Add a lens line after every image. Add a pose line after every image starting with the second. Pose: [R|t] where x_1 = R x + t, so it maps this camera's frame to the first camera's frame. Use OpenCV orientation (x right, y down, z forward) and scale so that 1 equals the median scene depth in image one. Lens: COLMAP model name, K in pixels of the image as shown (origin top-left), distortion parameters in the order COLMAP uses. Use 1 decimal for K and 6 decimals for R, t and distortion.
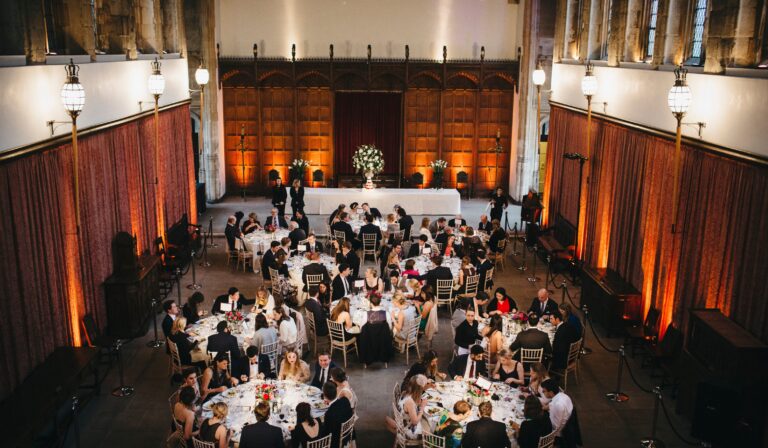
lens RADIAL K [[783.3, 0, 381.9], [0, 783.3, 223.0], [0, 0, 1]] dist [-0.042178, 0.000000]
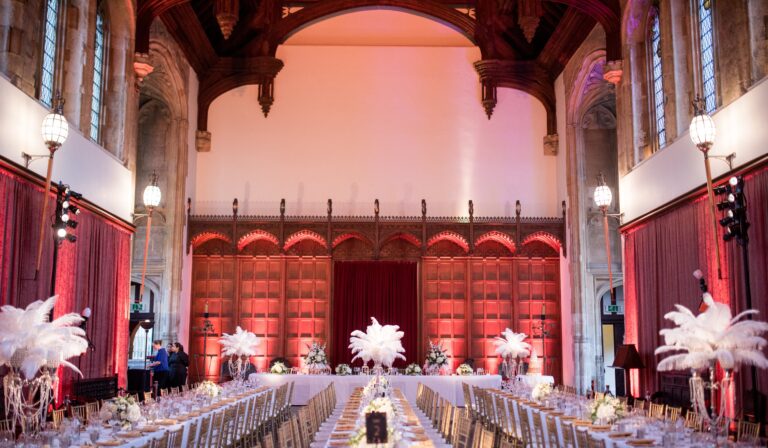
lens RADIAL K [[739.4, 0, 380.1], [0, 739.4, 242.1], [0, 0, 1]] dist [-0.033225, 0.000000]
pose [[0.999818, -0.007672, -0.017472, 0.000482], [0.000507, 0.925969, -0.377600, 0.100372], [0.019075, 0.377522, 0.925804, 0.307400]]
